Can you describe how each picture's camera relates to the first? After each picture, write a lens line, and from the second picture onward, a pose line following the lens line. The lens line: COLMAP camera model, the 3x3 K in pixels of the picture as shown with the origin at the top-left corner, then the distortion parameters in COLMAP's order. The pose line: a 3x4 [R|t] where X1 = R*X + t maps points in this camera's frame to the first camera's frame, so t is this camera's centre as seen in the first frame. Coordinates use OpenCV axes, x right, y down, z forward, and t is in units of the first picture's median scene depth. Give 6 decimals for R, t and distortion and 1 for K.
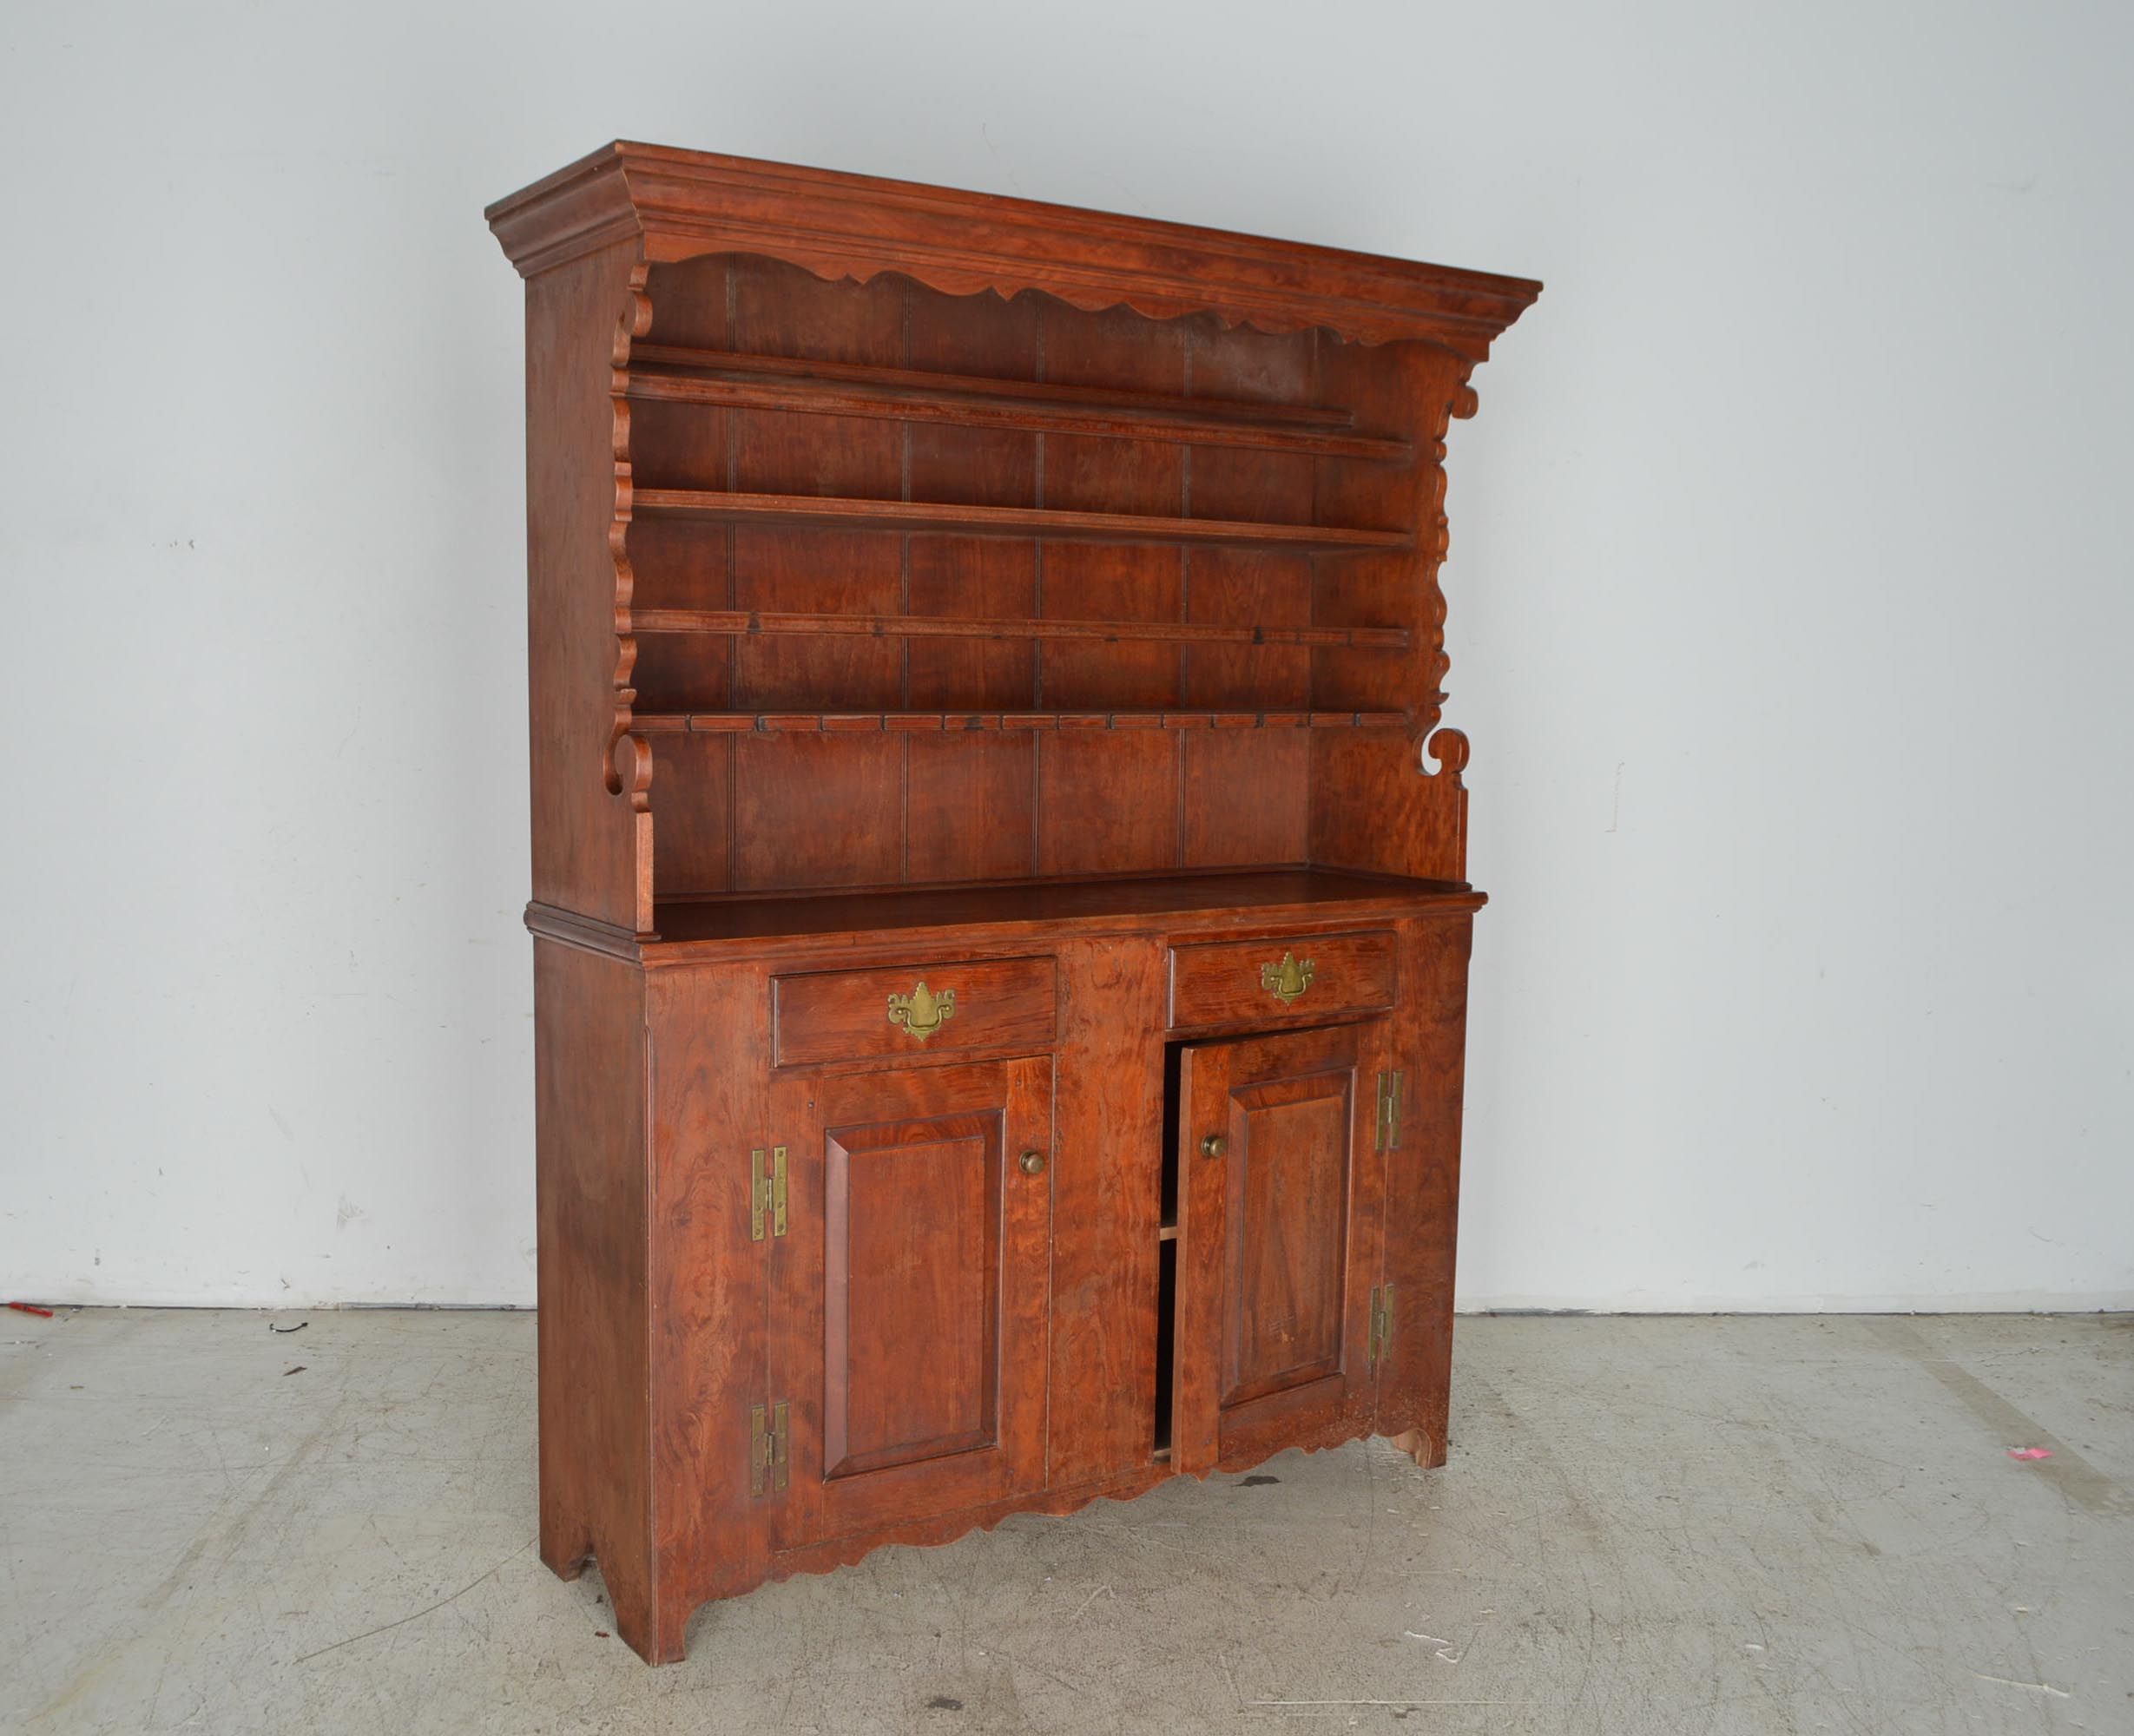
lens RADIAL K [[2138.1, 0, 987.6], [0, 2138.1, 876.6], [0, 0, 1]] dist [-0.083743, 0.005566]
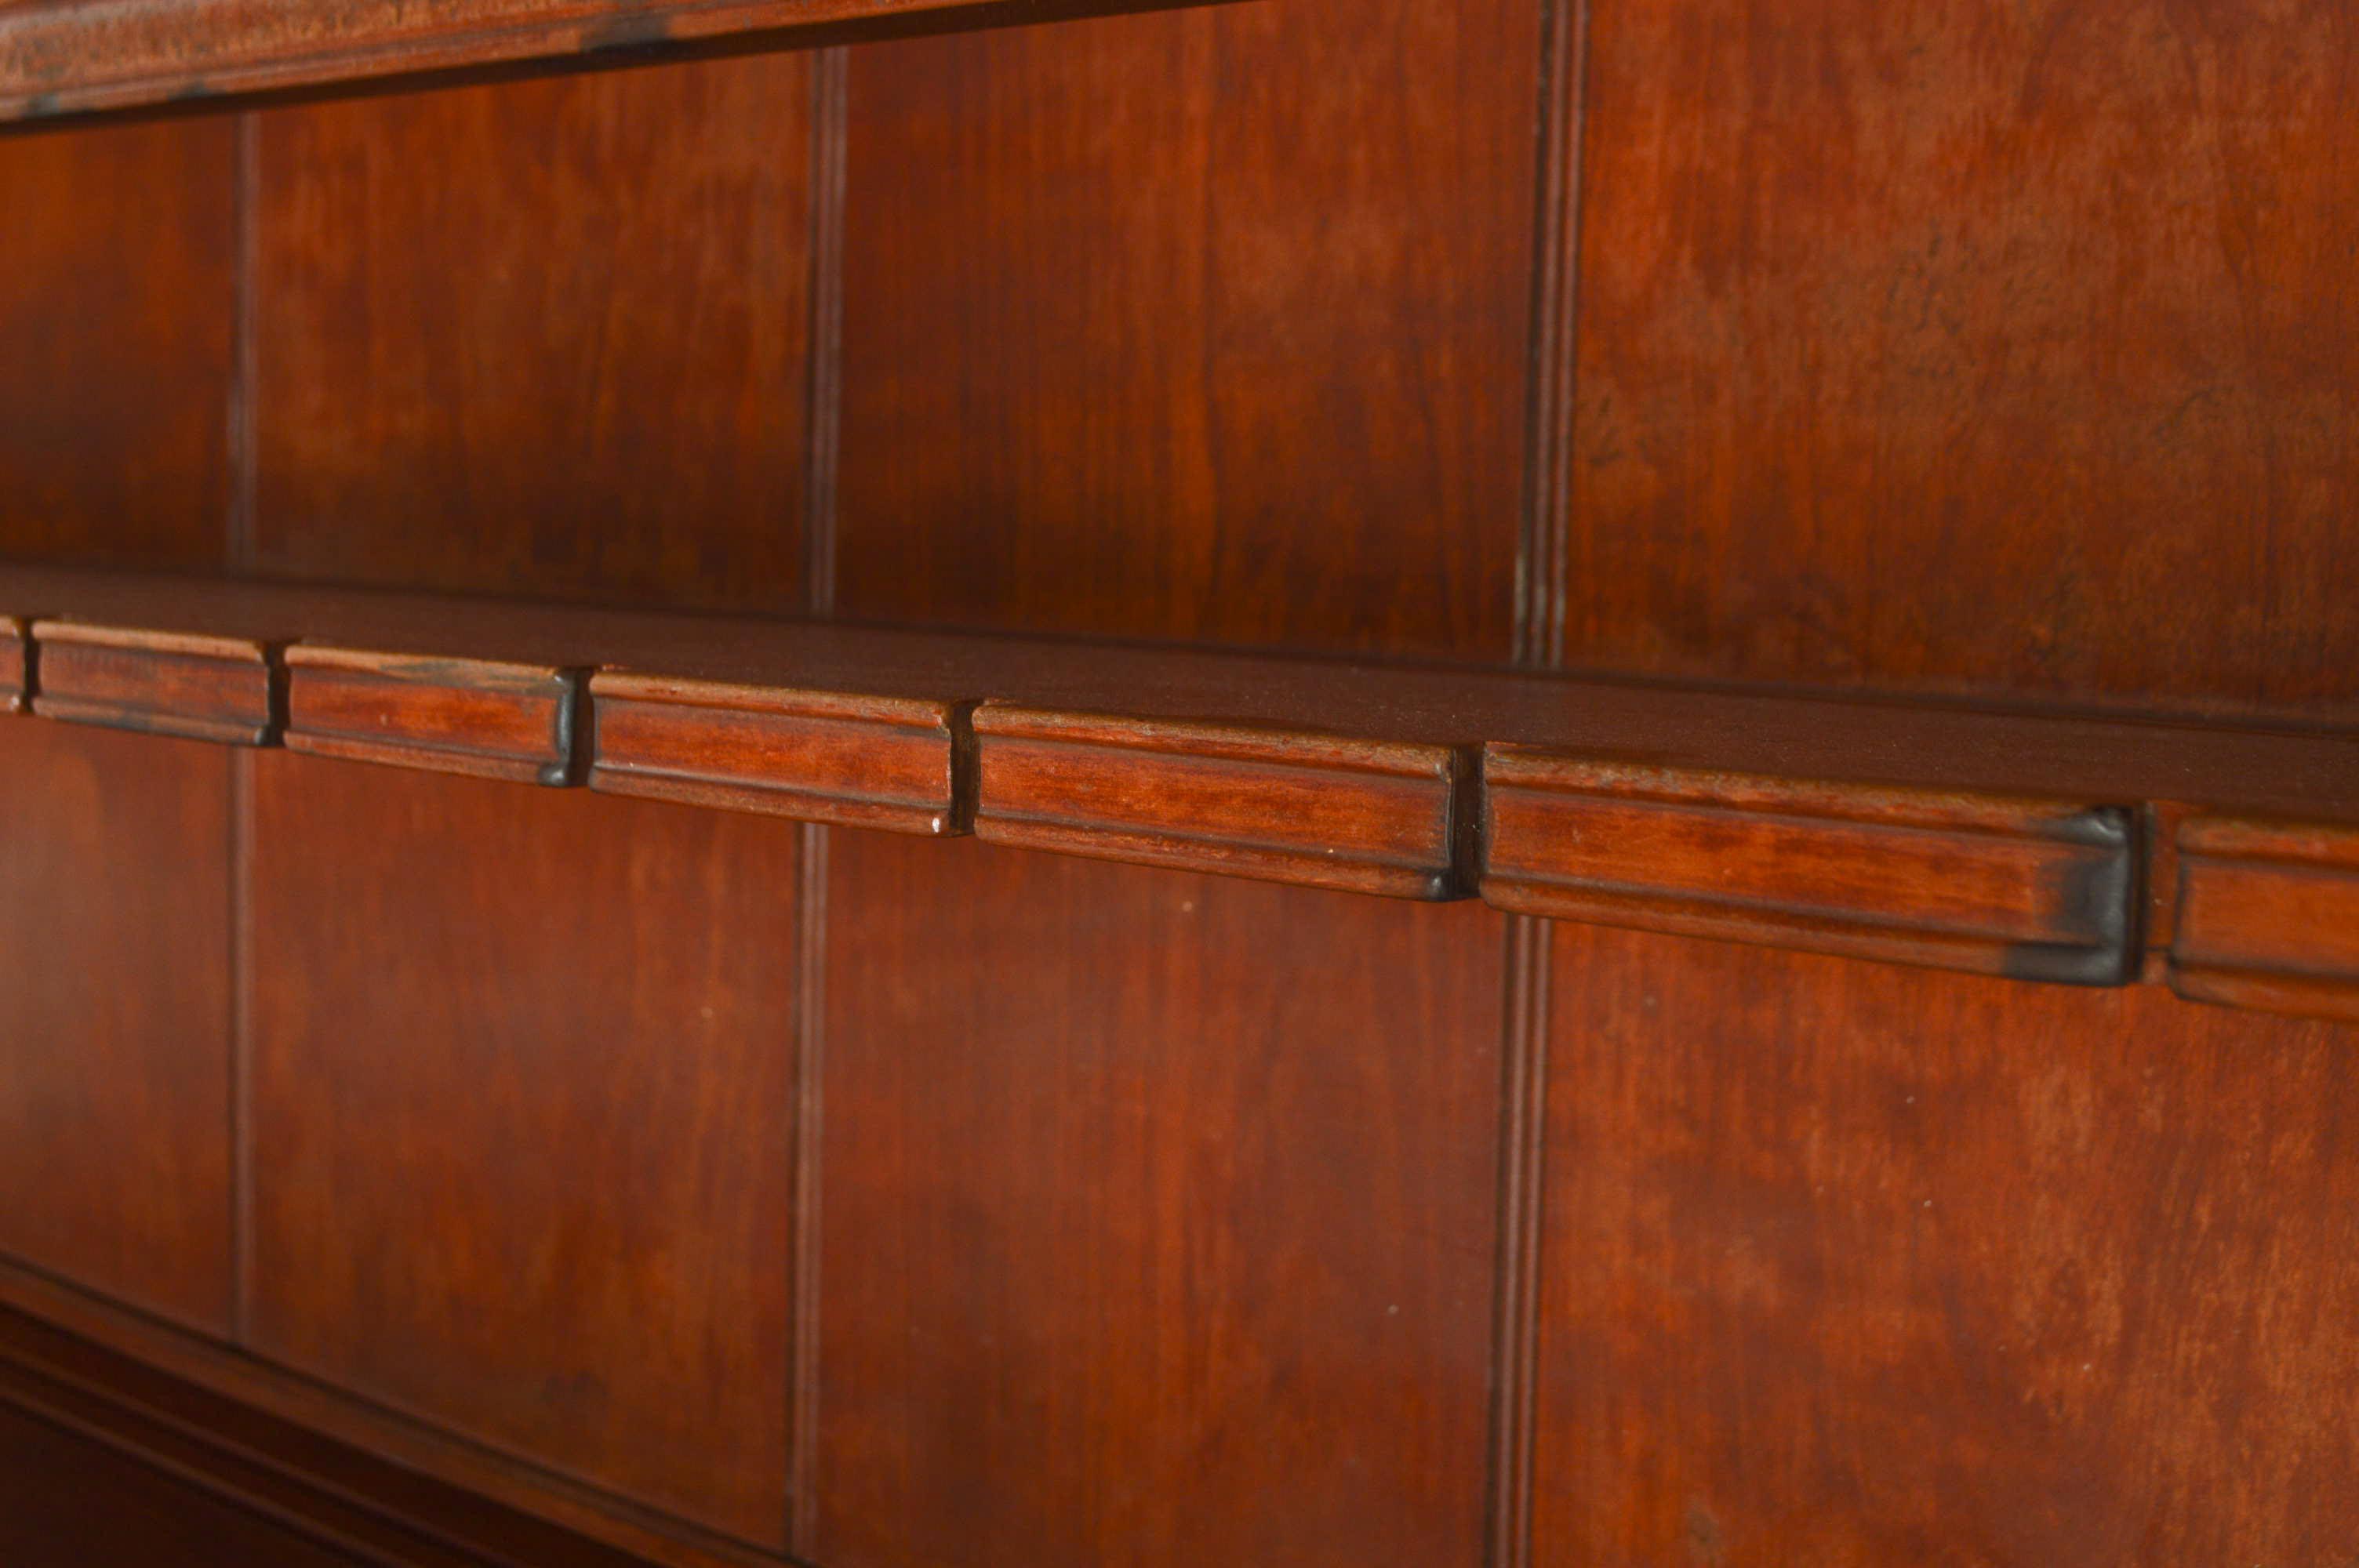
lens RADIAL K [[3174.5, 0, 1179.5], [0, 3174.5, 784.0], [0, 0, 1]] dist [-0.012236, -0.008304]
pose [[0.269502, 0.073086, -0.960222, 0.242493], [-0.135182, 0.990114, 0.037420, -0.083047], [0.953464, 0.119720, 0.276718, 1.016101]]
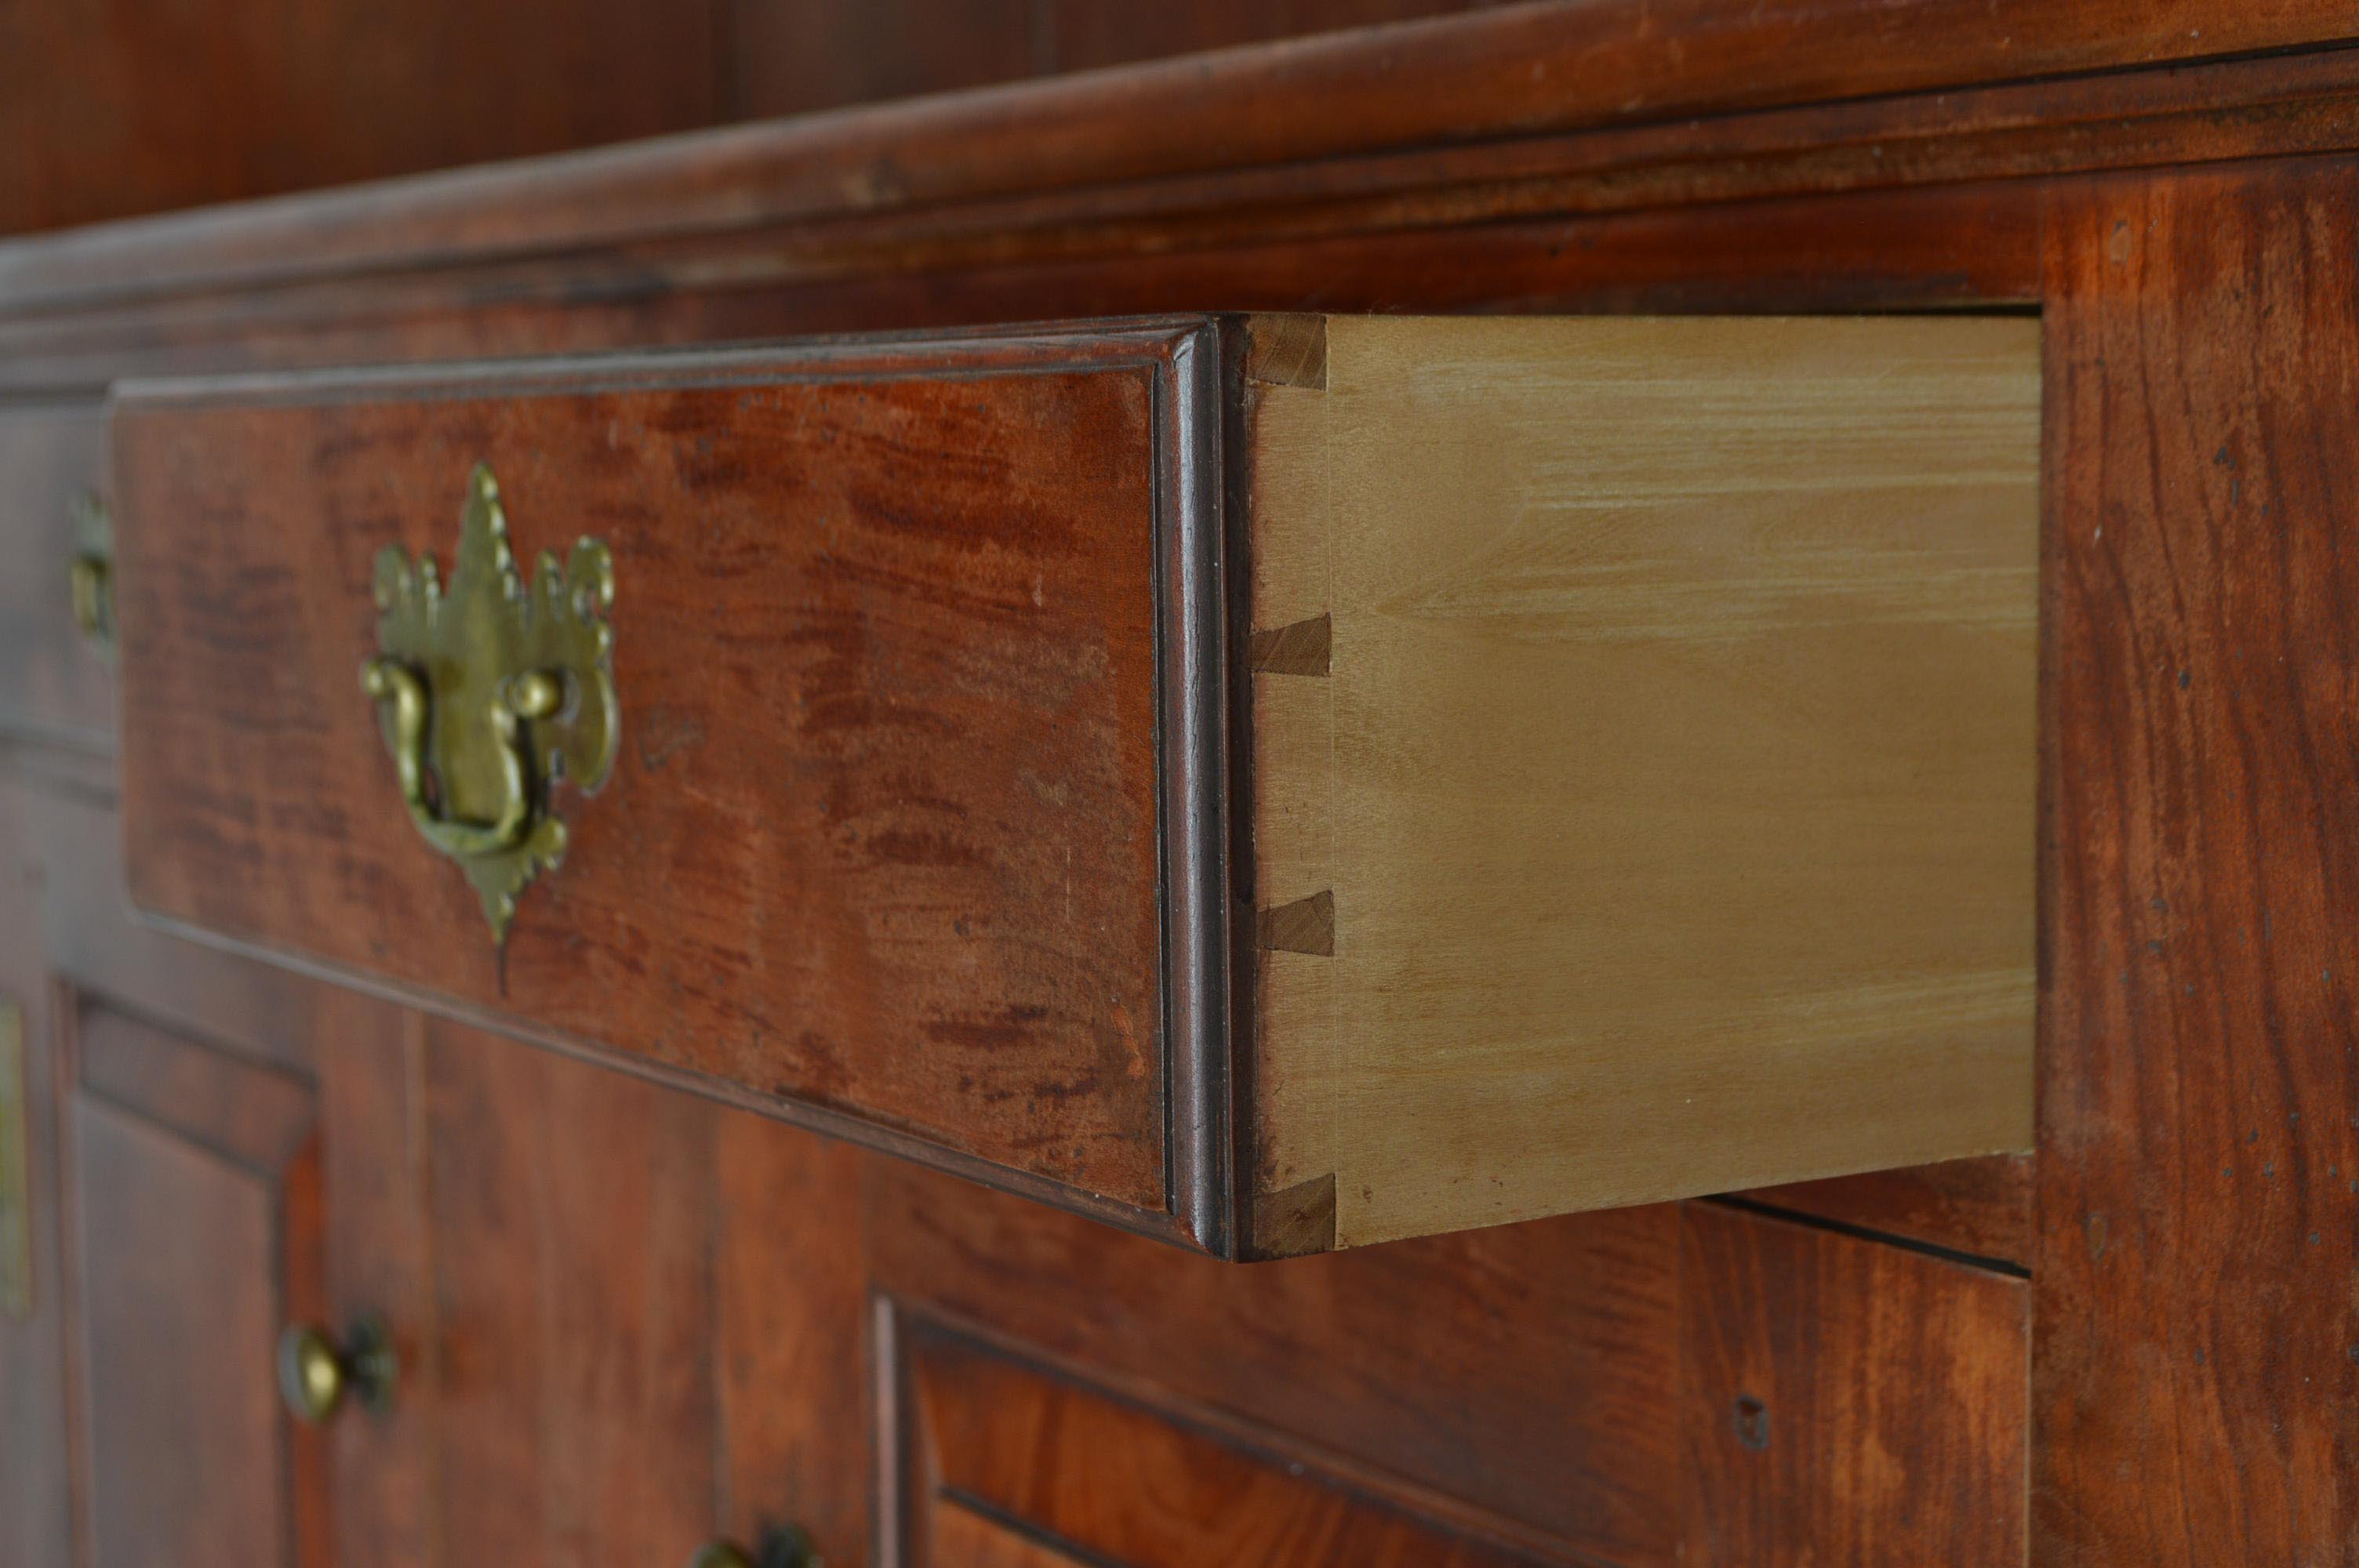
lens RADIAL K [[3992.3, 0, 1179.5], [0, 3992.3, 784.0], [0, 0, 1]] dist [0.008541, 0.016078]
pose [[-0.007853, 0.073753, -0.997246, 0.368670], [-0.091930, 0.993000, 0.074163, 0.034286], [0.995735, 0.092259, -0.001018, 1.080577]]
